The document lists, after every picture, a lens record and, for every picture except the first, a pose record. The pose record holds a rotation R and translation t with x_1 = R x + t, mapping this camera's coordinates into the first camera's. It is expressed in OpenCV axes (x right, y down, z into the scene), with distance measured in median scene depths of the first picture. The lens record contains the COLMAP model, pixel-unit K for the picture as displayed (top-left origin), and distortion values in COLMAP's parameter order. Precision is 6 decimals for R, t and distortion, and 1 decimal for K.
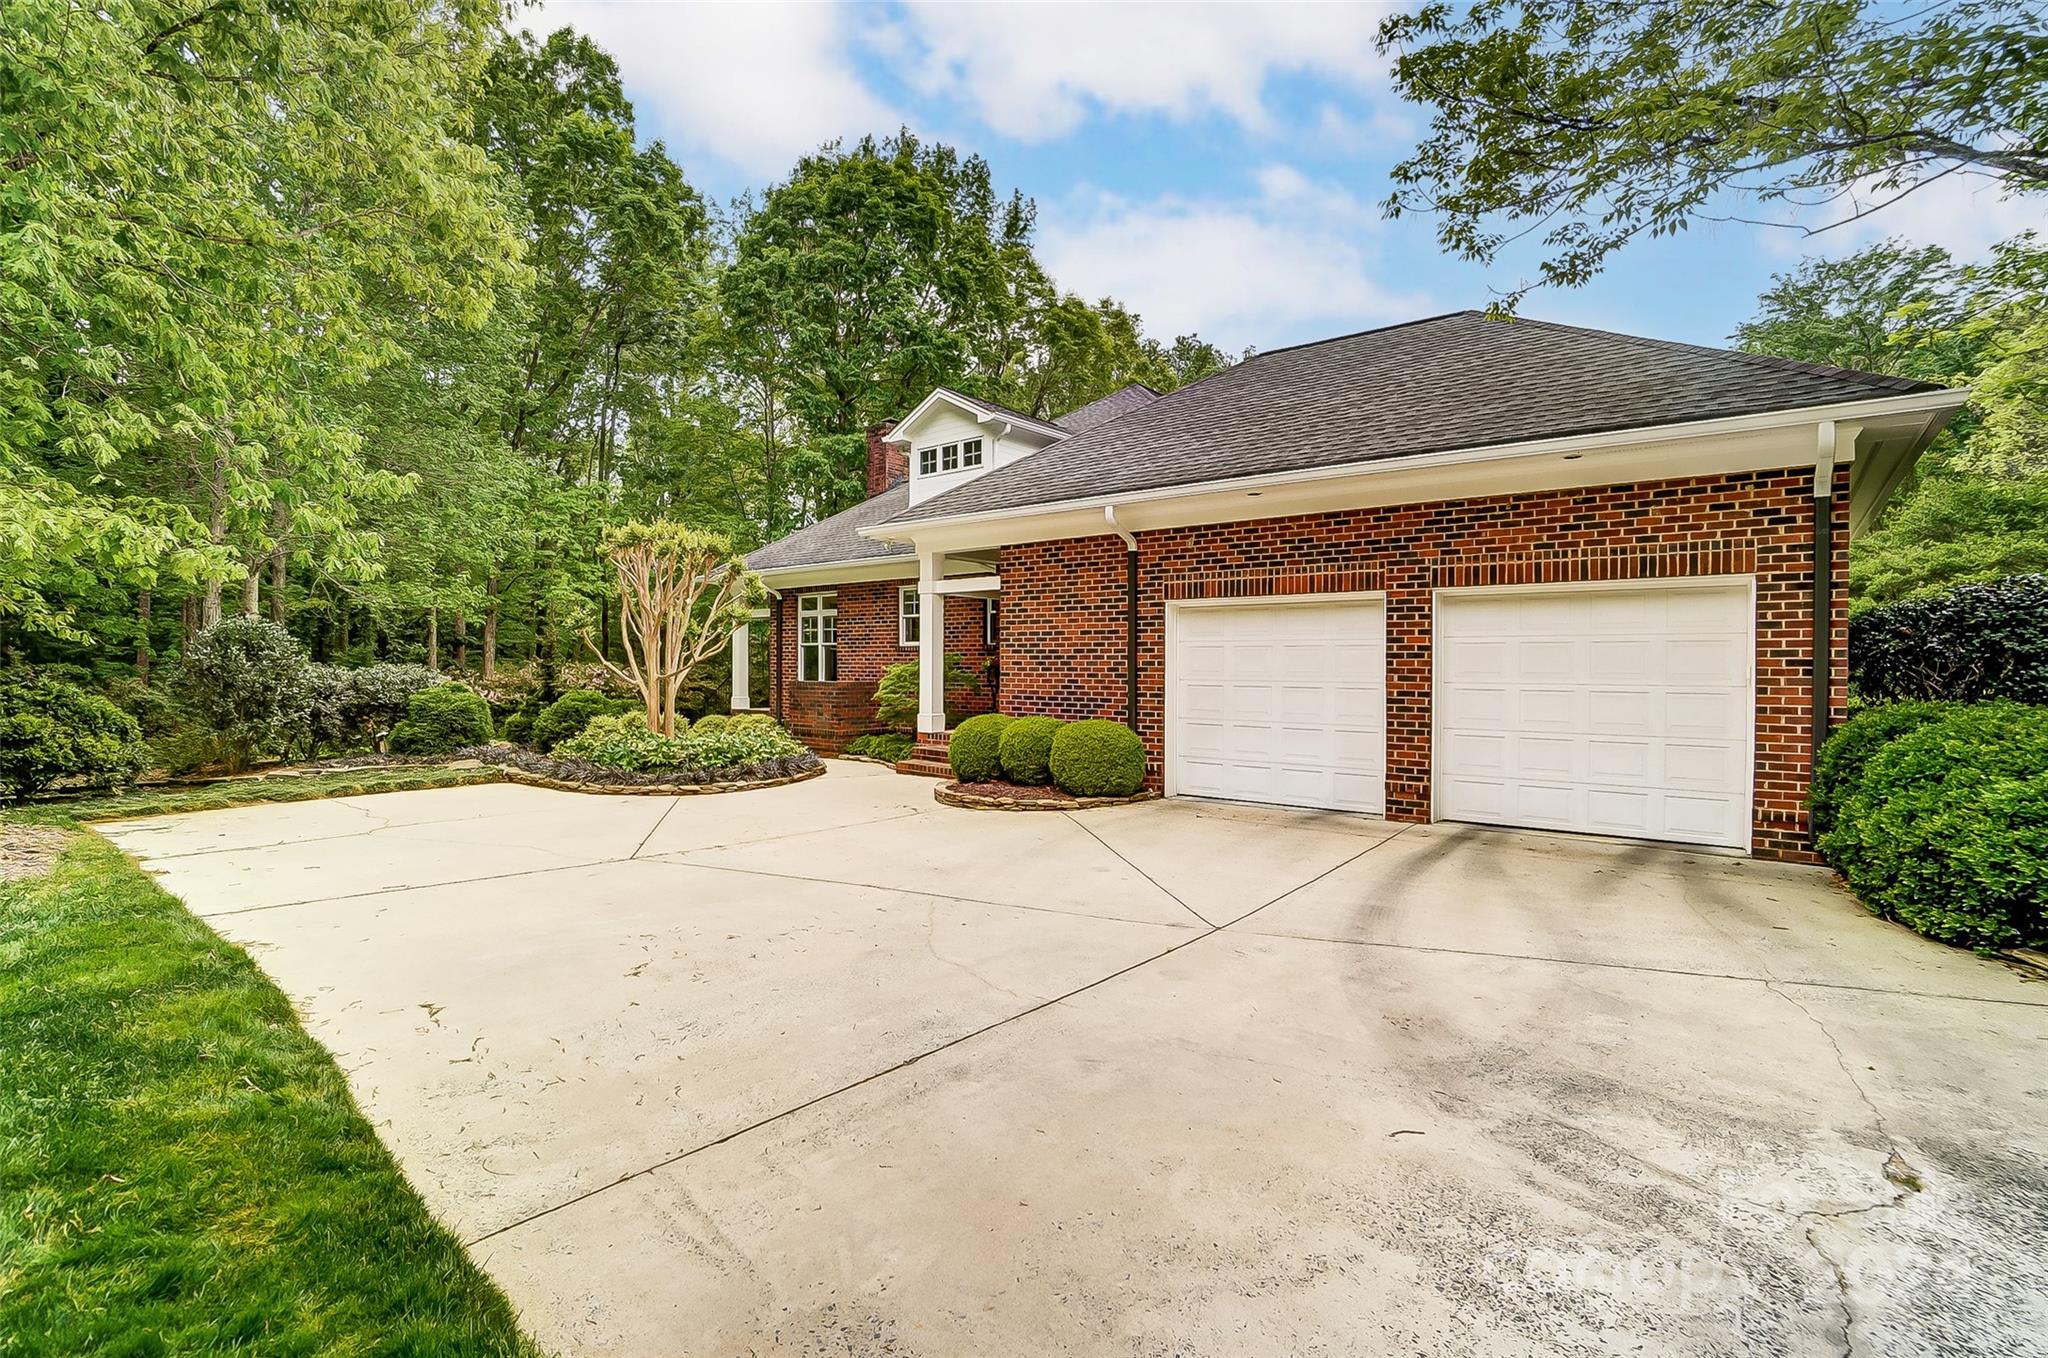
lens RADIAL K [[890.9, 0, 1024.0], [0, 890.9, 679.0], [0, 0, 1]] dist [-0.061109, 0.021858]
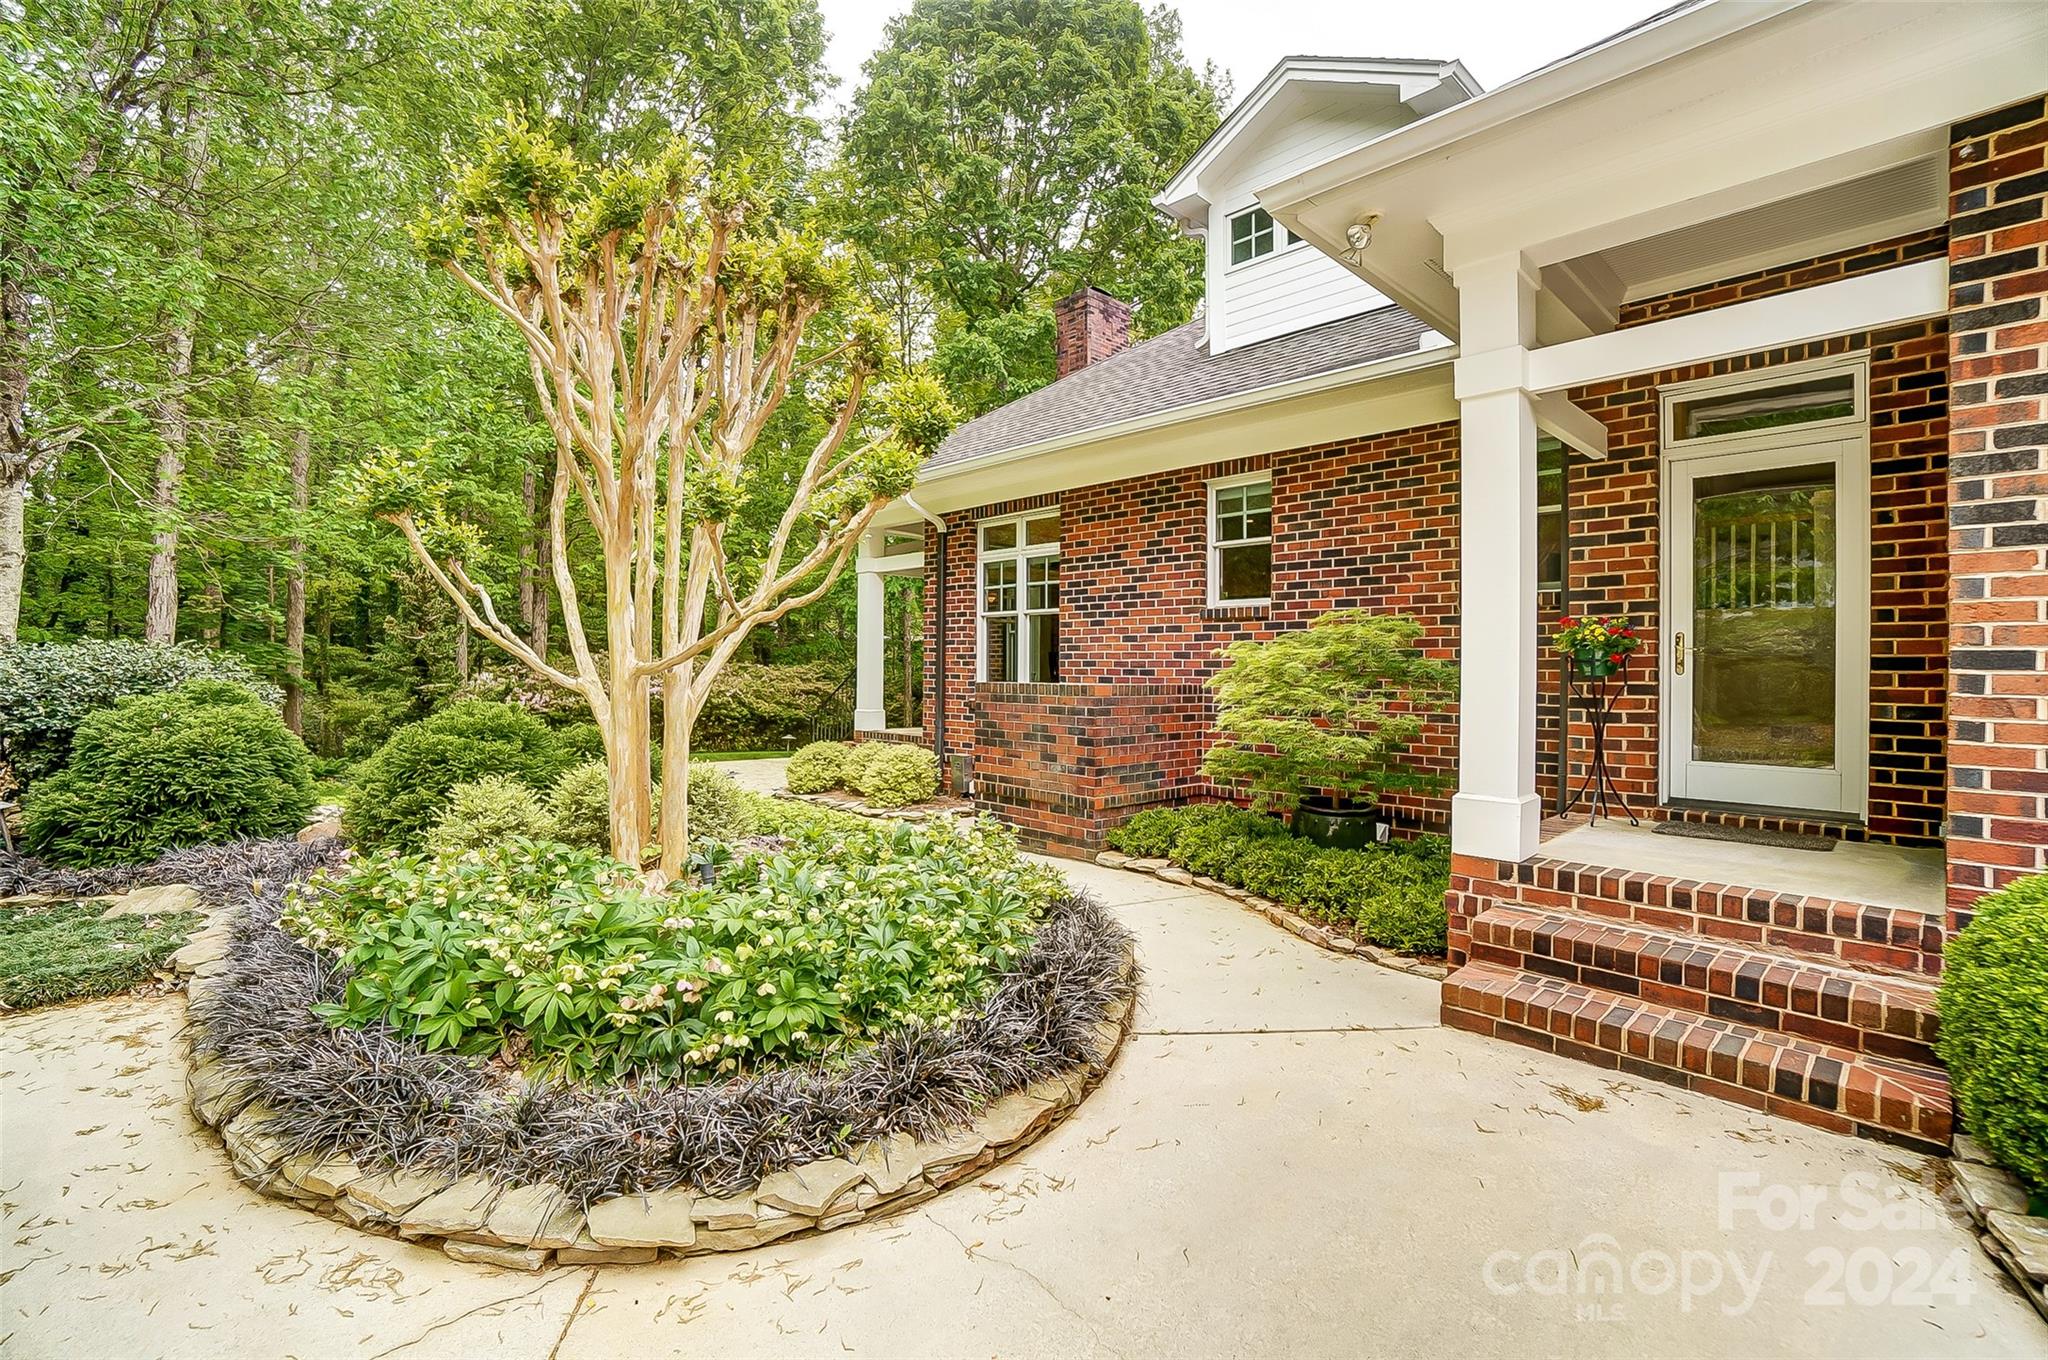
lens RADIAL K [[890.9, 0, 1024.0], [0, 890.9, 680.0], [0, 0, 1]] dist [-0.061109, 0.021858]
pose [[0.991378, 0.005880, -0.130899, -0.228126], [-0.006041, 0.999981, -0.000832, 0.001481], [0.130892, 0.001616, 0.991395, 0.689929]]
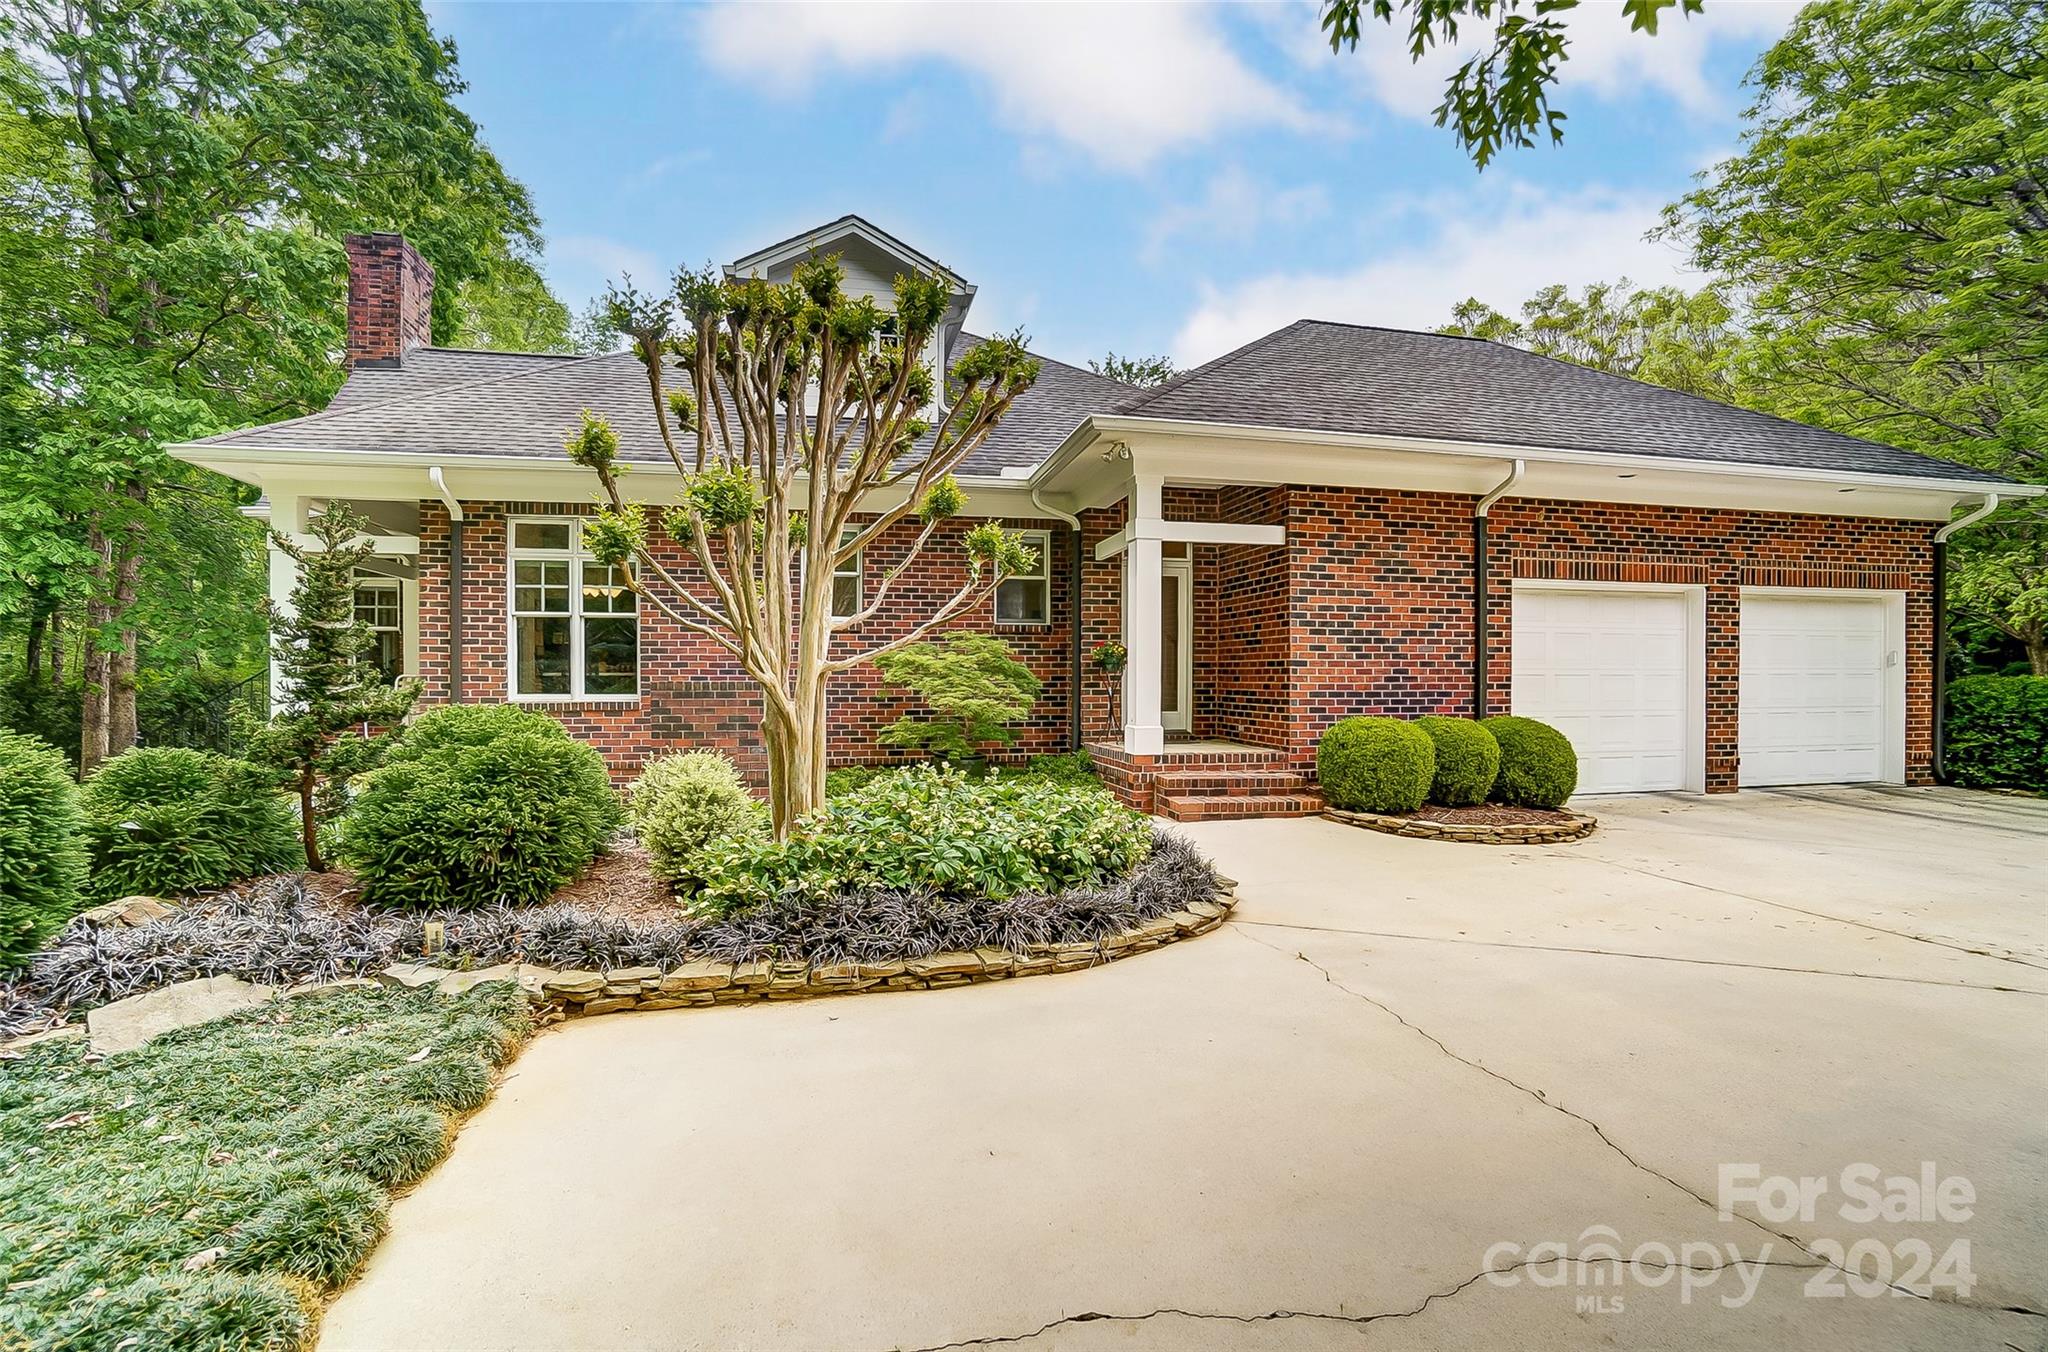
lens RADIAL K [[890.9, 0, 1024.0], [0, 890.9, 676.0], [0, 0, 1]] dist [-0.061109, 0.021858]
pose [[0.642499, -0.005064, 0.766269, -0.658759], [0.012998, 0.999906, -0.004291, 0.004738], [-0.766176, 0.012717, 0.642505, 0.658340]]
